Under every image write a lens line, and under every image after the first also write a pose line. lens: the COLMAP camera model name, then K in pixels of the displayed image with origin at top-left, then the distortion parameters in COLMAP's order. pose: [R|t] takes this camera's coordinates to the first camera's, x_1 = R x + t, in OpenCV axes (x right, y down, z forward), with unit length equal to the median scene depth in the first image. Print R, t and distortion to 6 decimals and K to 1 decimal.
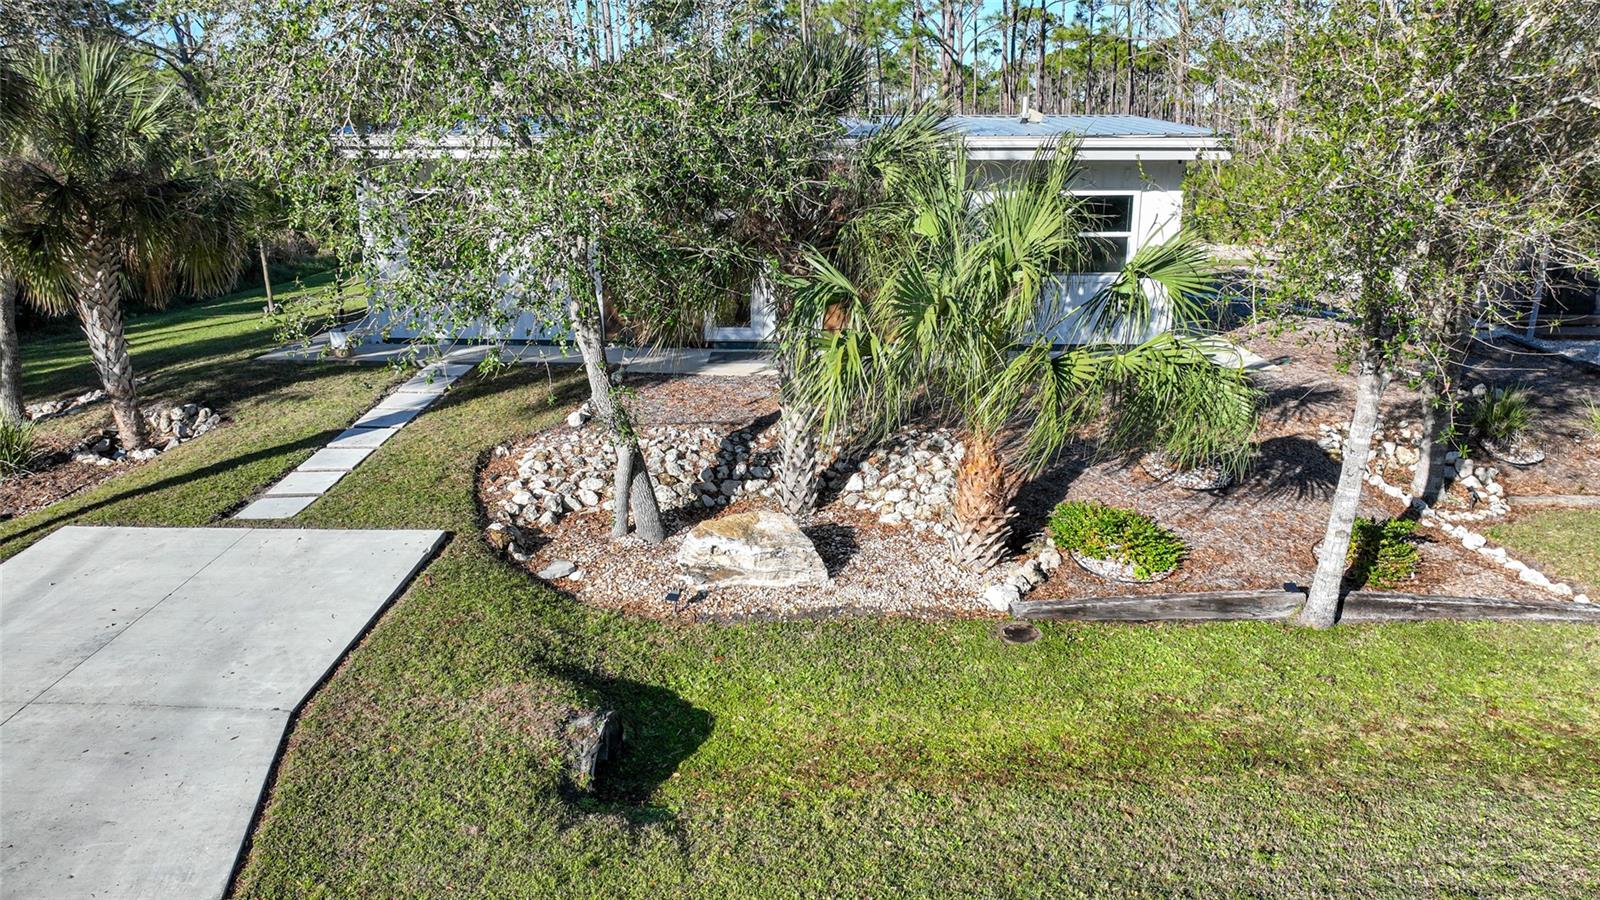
lens RADIAL K [[1131.3, 0, 793.4], [0, 1131.3, 444.7], [0, 0, 1]] dist [-0.011156, 0.027915]
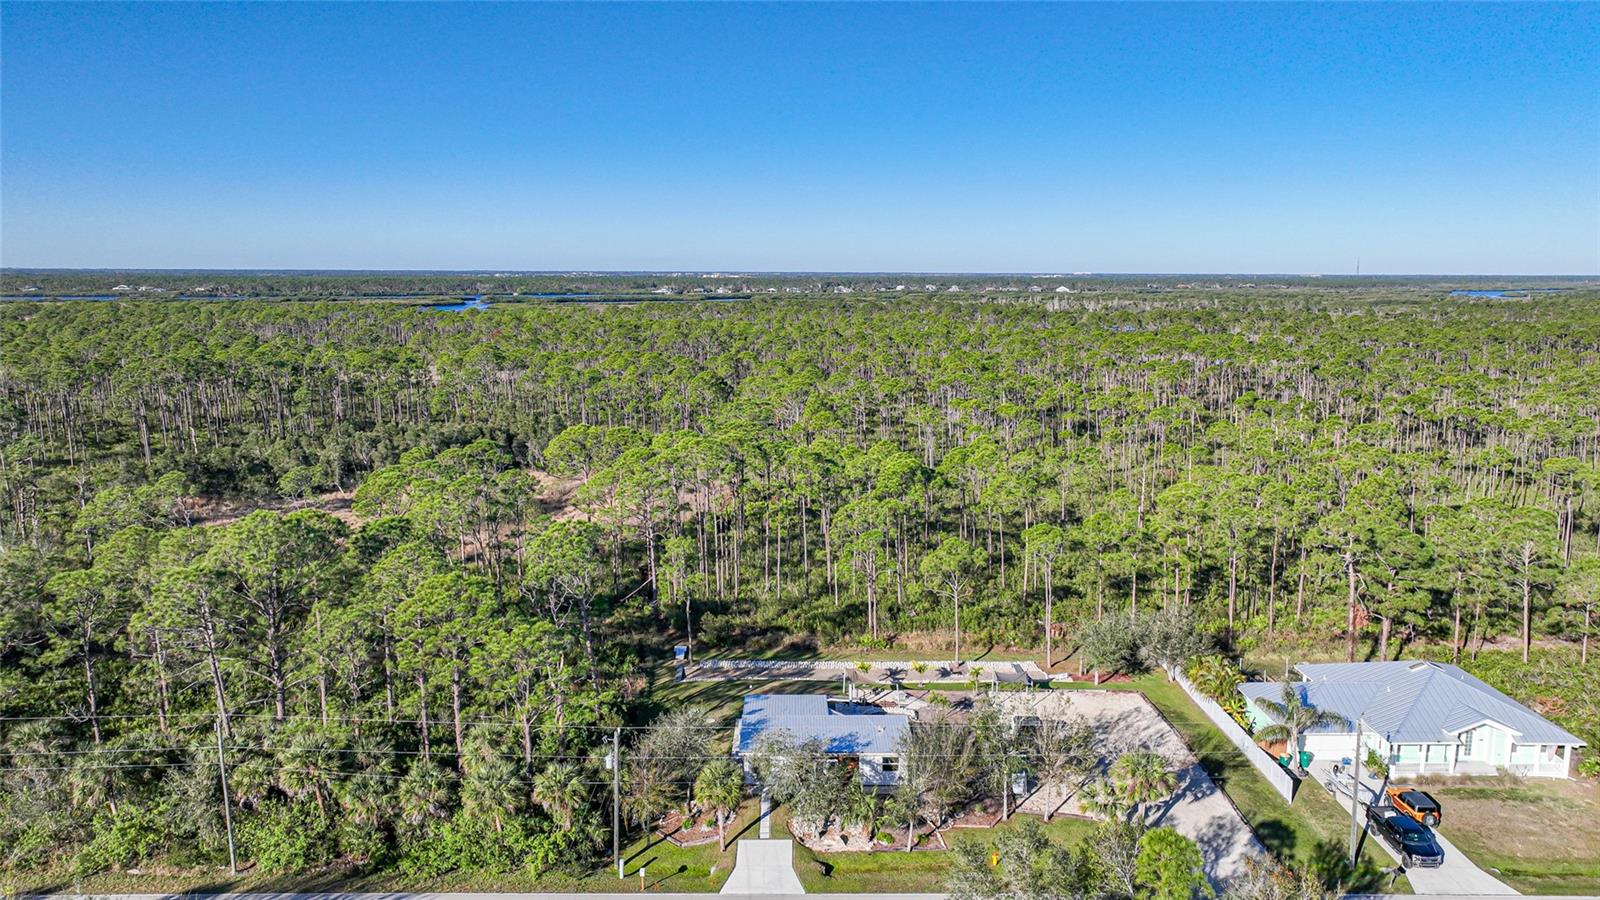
lens RADIAL K [[1131.3, 0, 804.4], [0, 1131.3, 452.0], [0, 0, 1]] dist [-0.011156, 0.027915]
pose [[0.998311, -0.000946, 0.058095, -0.647119], [0.006923, 0.994681, -0.102774, -1.649947], [-0.057689, 0.103002, 0.993007, -6.442792]]
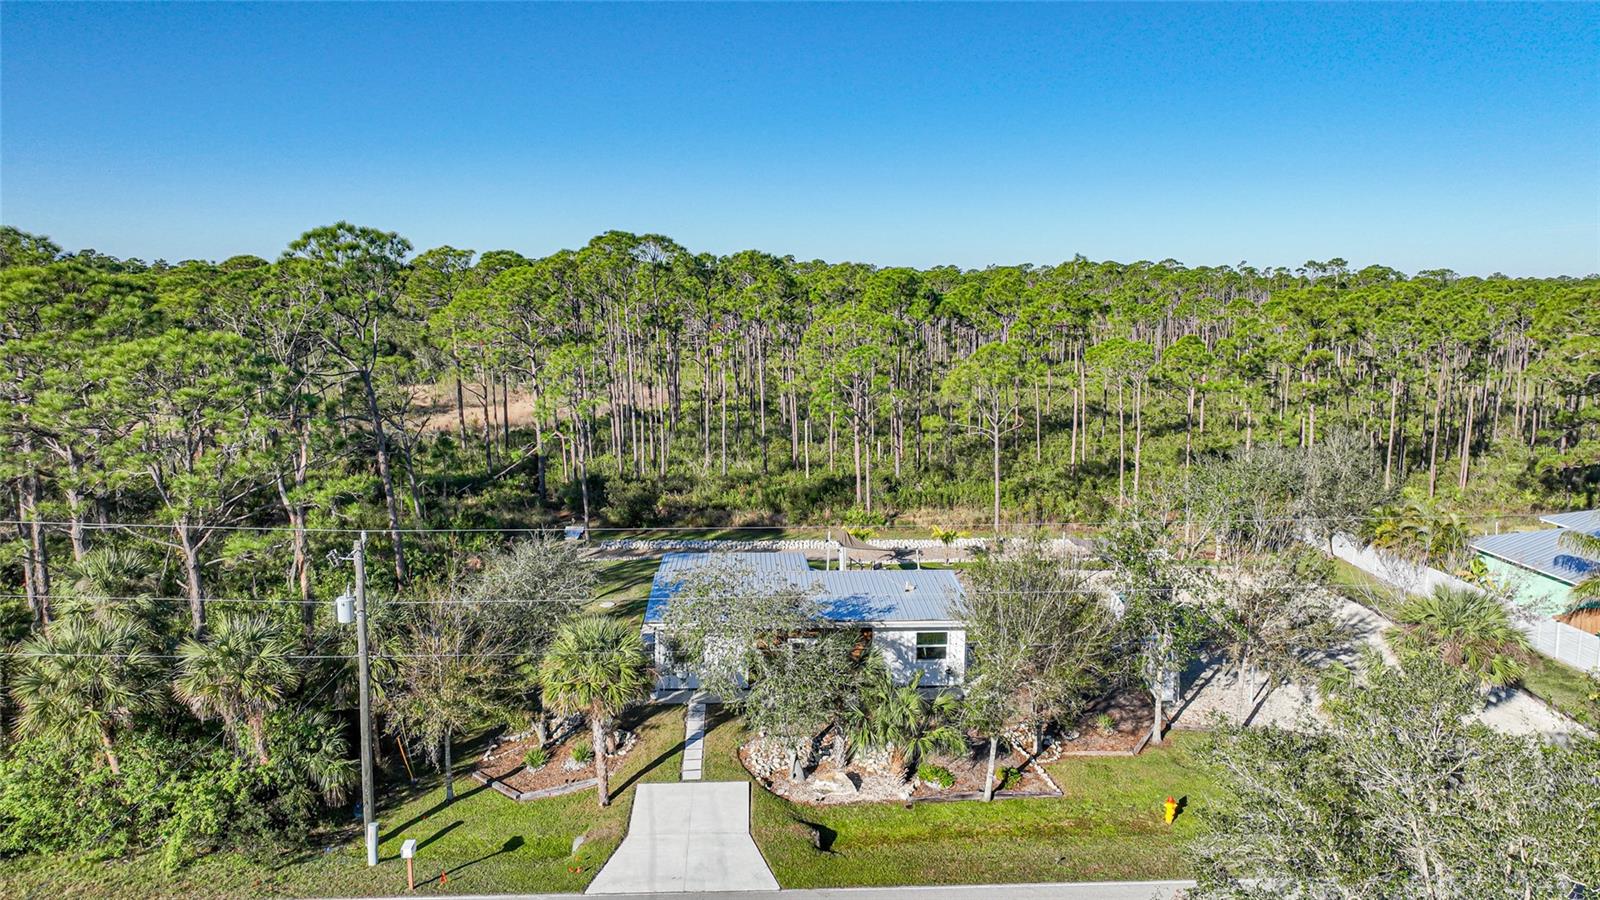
lens RADIAL K [[1131.3, 0, 801.8], [0, 1131.3, 446.8], [0, 0, 1]] dist [-0.011156, 0.027915]
pose [[0.994839, -0.005693, 0.101309, -0.491732], [0.017398, 0.993209, -0.115034, -0.551090], [-0.099966, 0.116203, 0.988182, -2.613173]]
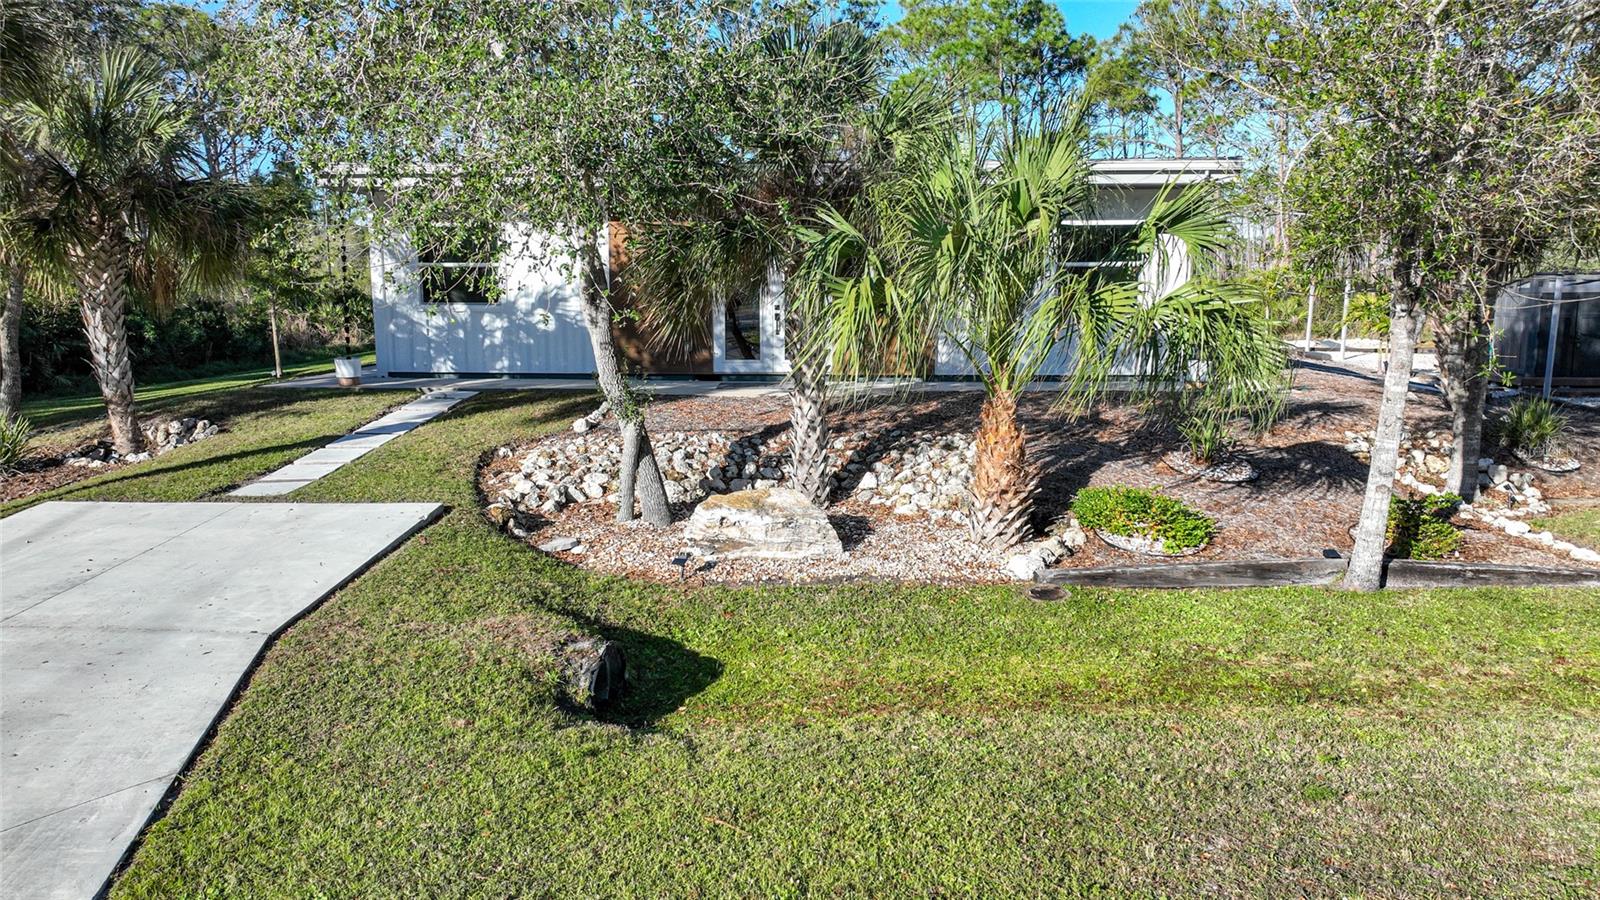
lens RADIAL K [[1131.3, 0, 793.4], [0, 1131.3, 441.9], [0, 0, 1]] dist [-0.011156, 0.027915]
pose [[0.999984, -0.002163, -0.005253, -0.005467], [0.001520, 0.992841, -0.119433, 0.138021], [0.005473, 0.119423, 0.992828, 0.042187]]
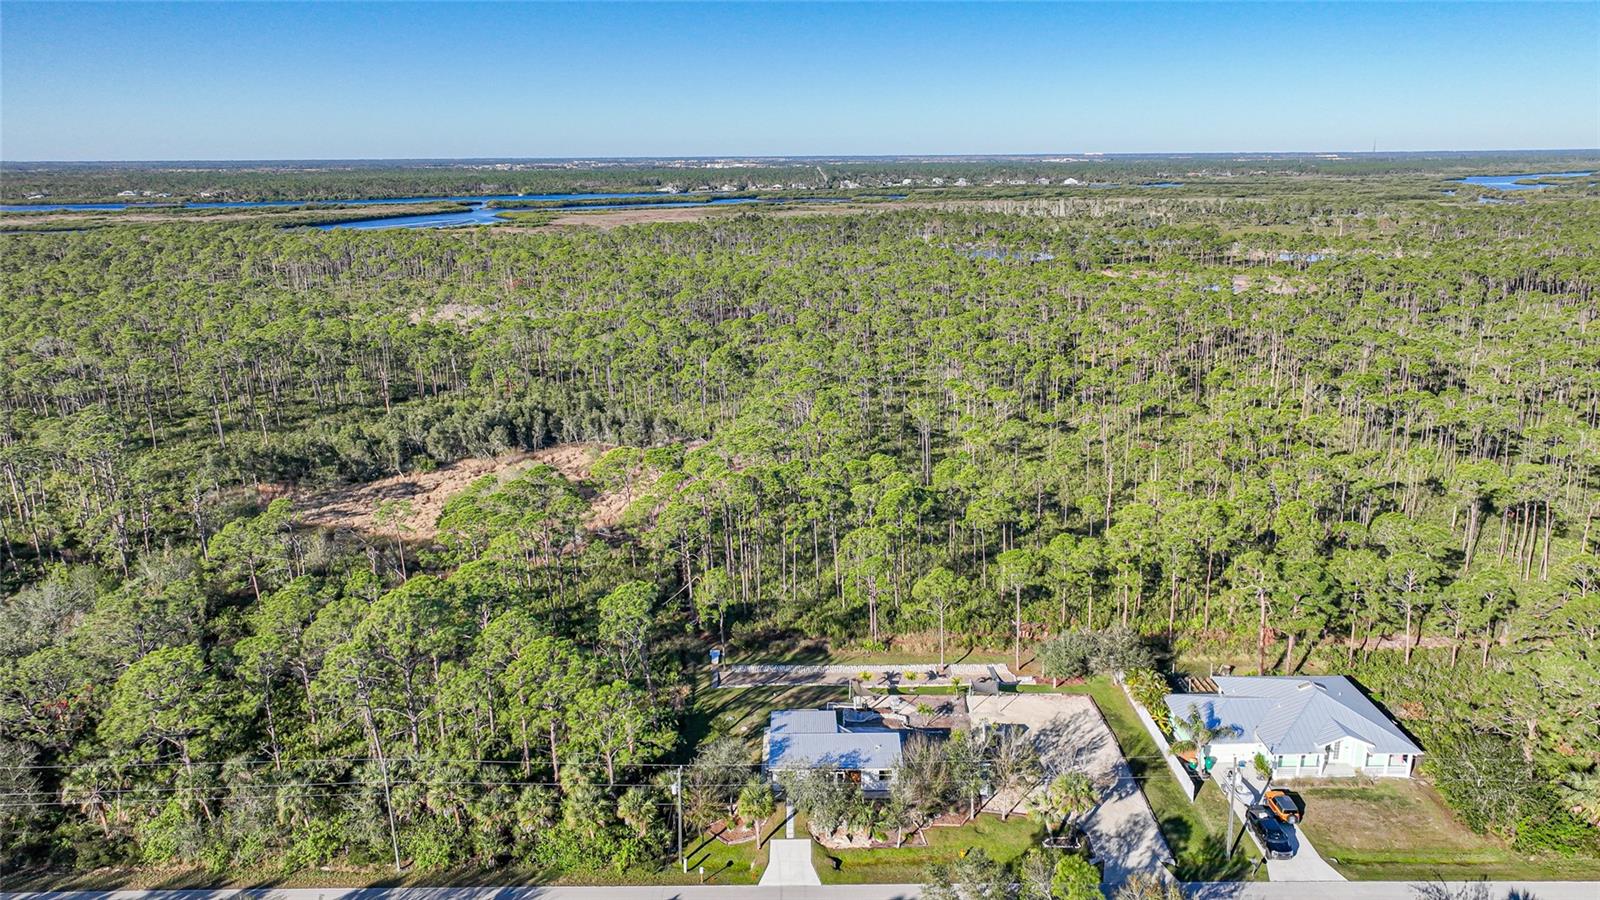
lens RADIAL K [[1131.3, 0, 806.2], [0, 1131.3, 449.5], [0, 0, 1]] dist [-0.011156, 0.027915]
pose [[0.998515, -0.015322, 0.052270, -0.799097], [0.015574, 0.999869, -0.004411, -3.207314], [-0.052196, 0.005218, 0.998623, -8.644894]]
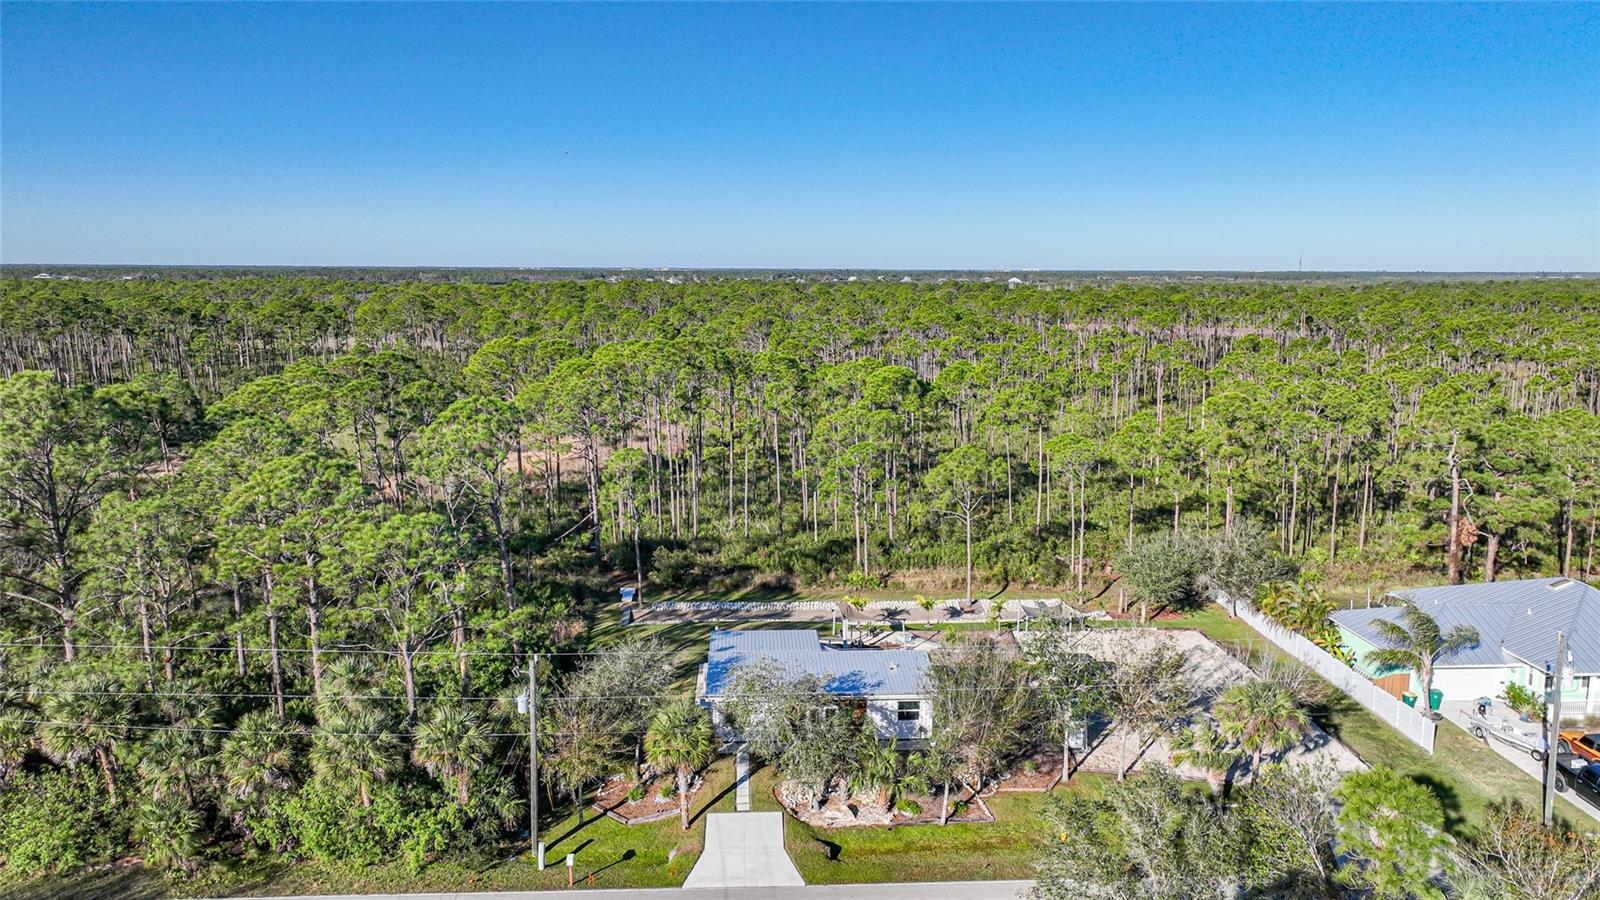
lens RADIAL K [[1131.3, 0, 804.0], [0, 1131.3, 451.1], [0, 0, 1]] dist [-0.011156, 0.027915]
pose [[0.994904, -0.008018, 0.100512, -0.716029], [0.018239, 0.994700, -0.101187, -1.051149], [-0.099168, 0.102504, 0.989777, -4.346345]]
